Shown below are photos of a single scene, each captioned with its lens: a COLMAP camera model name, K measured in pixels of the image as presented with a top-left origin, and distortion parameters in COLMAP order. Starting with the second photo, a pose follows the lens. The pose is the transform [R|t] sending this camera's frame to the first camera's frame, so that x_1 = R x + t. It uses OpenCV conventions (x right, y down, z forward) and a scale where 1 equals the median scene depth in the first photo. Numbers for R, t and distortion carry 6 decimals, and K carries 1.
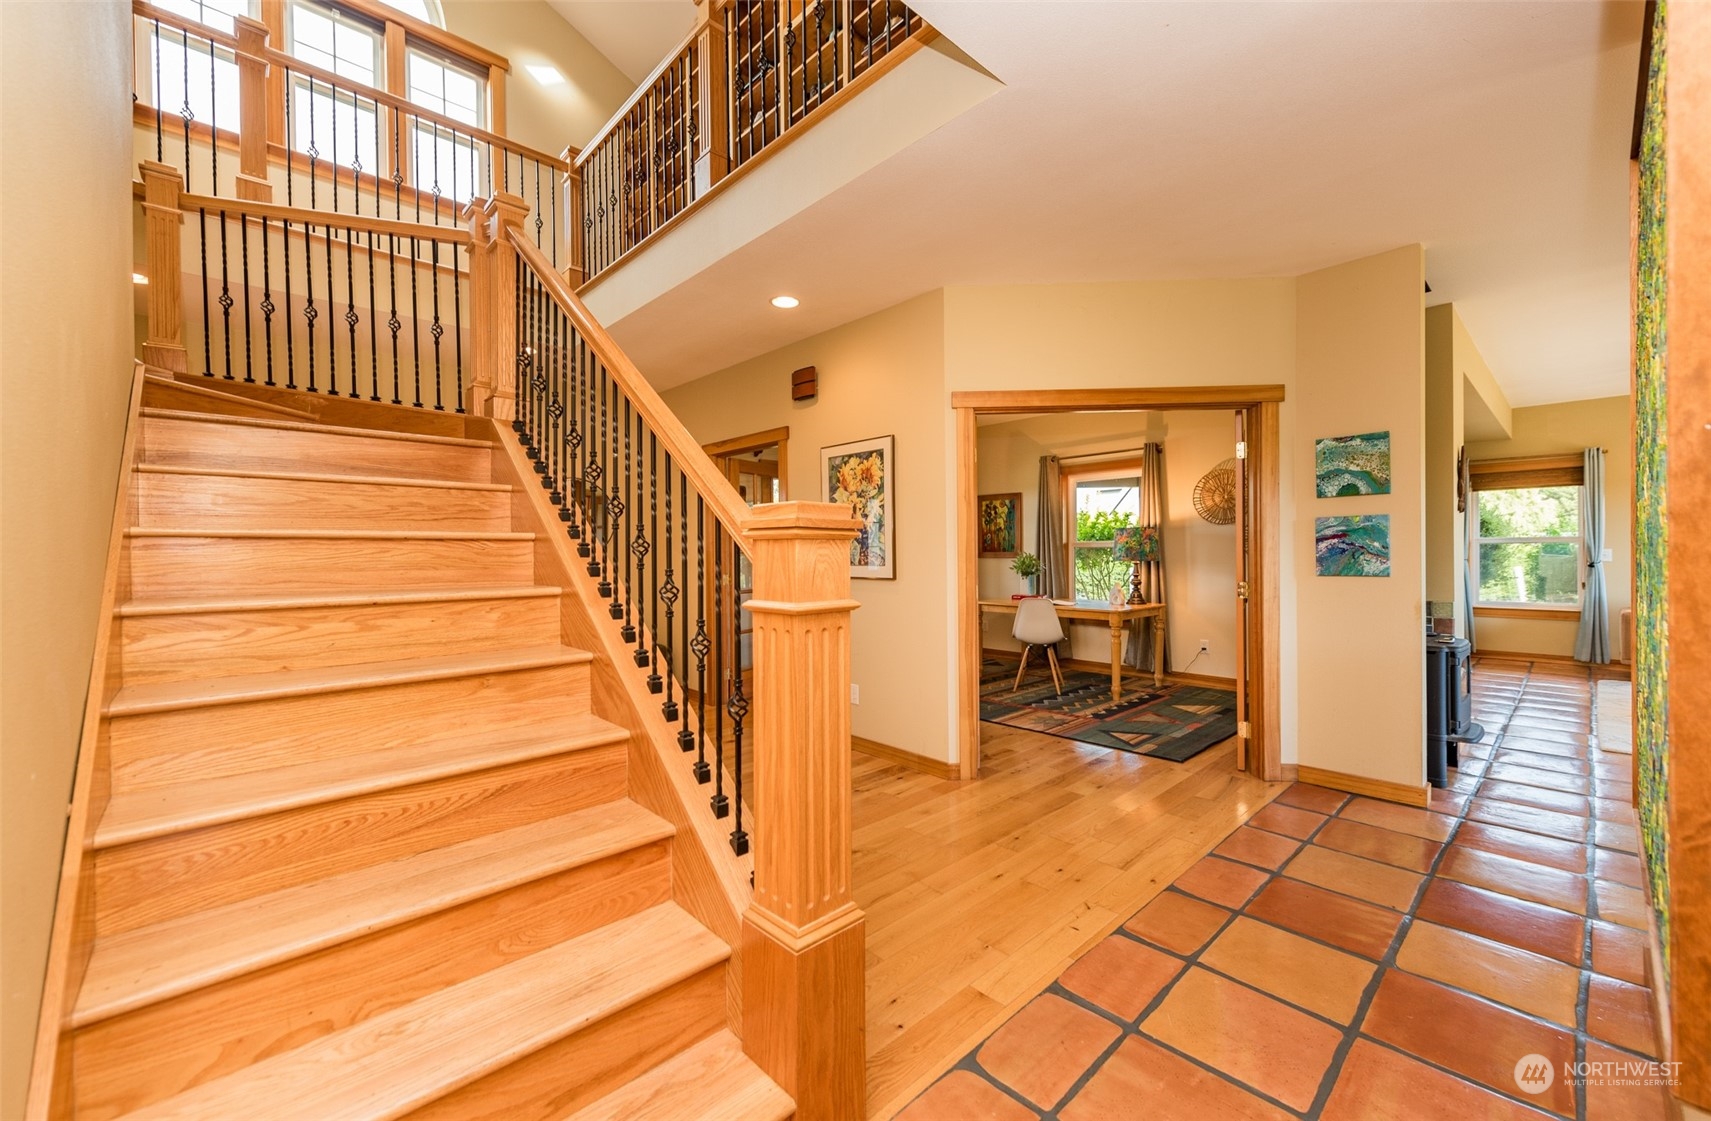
lens RADIAL K [[673.2, 0, 857.5], [0, 673.2, 558.0], [0, 0, 1]] dist [0.011441, -0.000996]
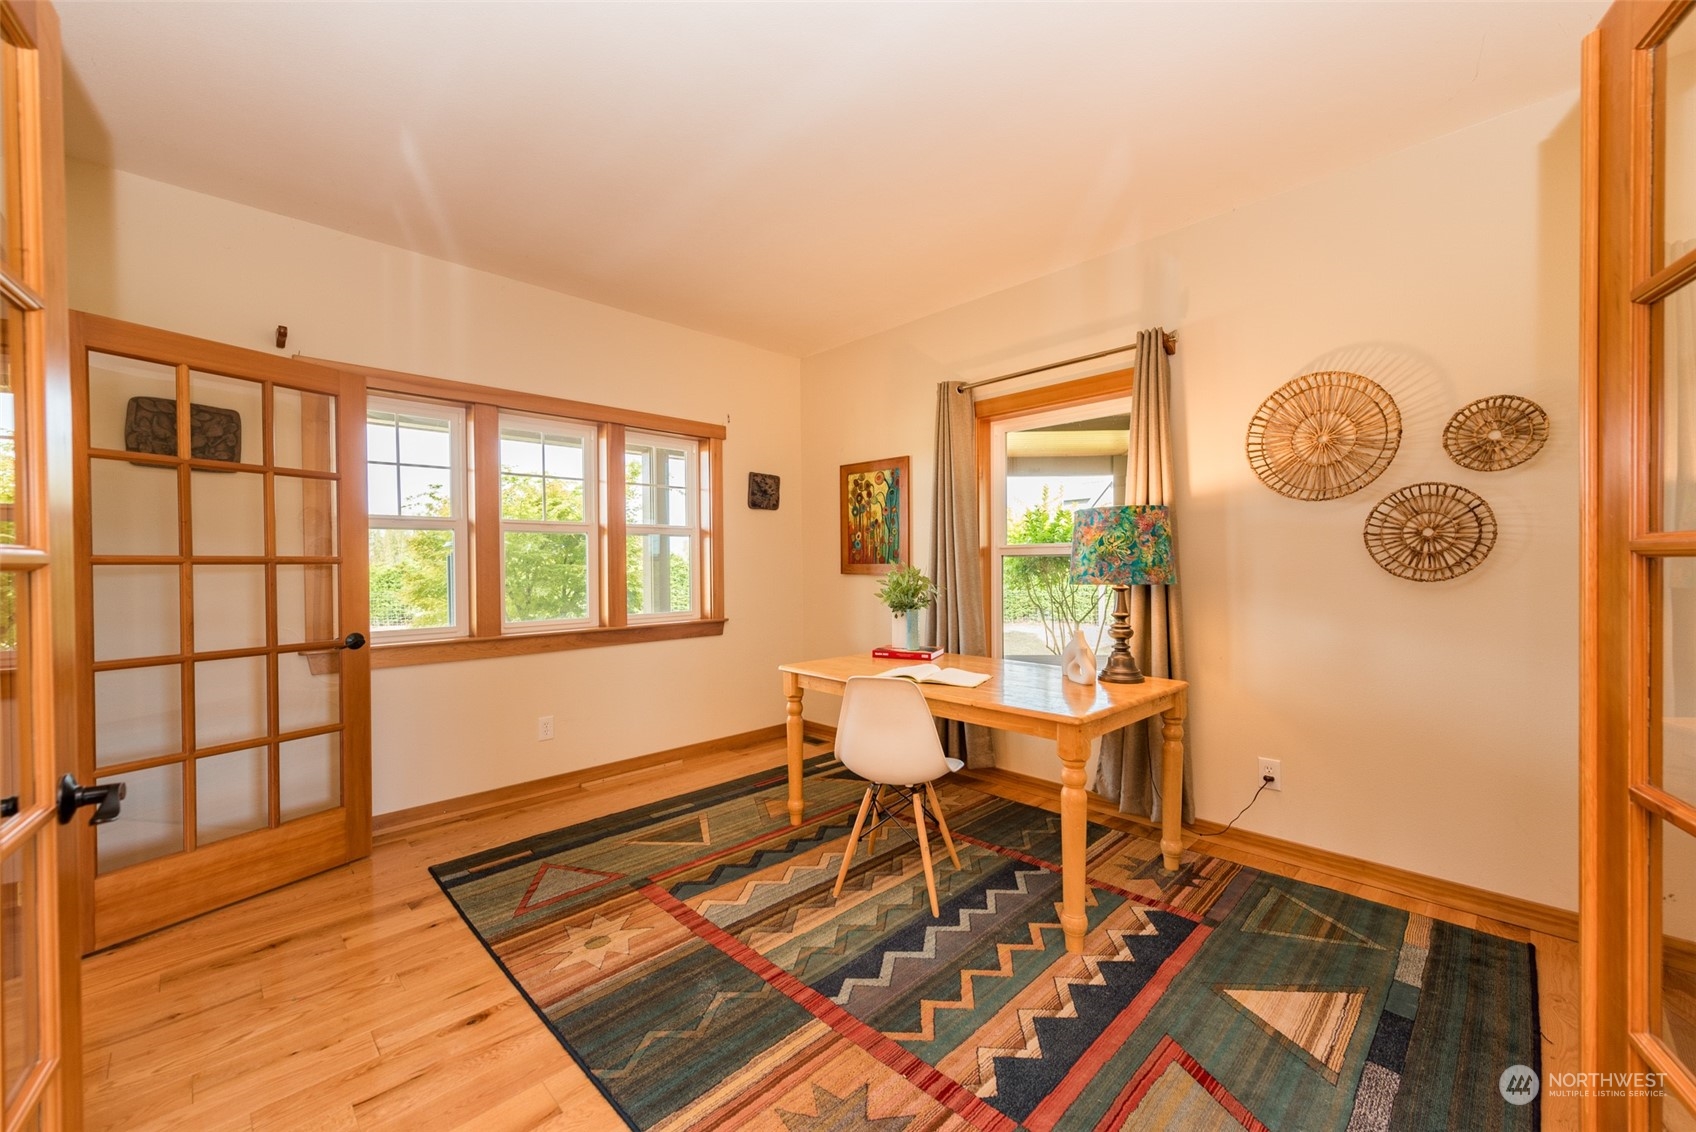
lens RADIAL K [[660.9, 0, 847.4], [0, 660.9, 568.9], [0, 0, 1]] dist [0.000154, 0.000070]
pose [[0.999800, 0.000341, 0.020011, 0.190129], [-0.000305, 0.999998, -0.001813, -0.003781], [-0.020011, 0.001807, 0.999798, 0.481983]]
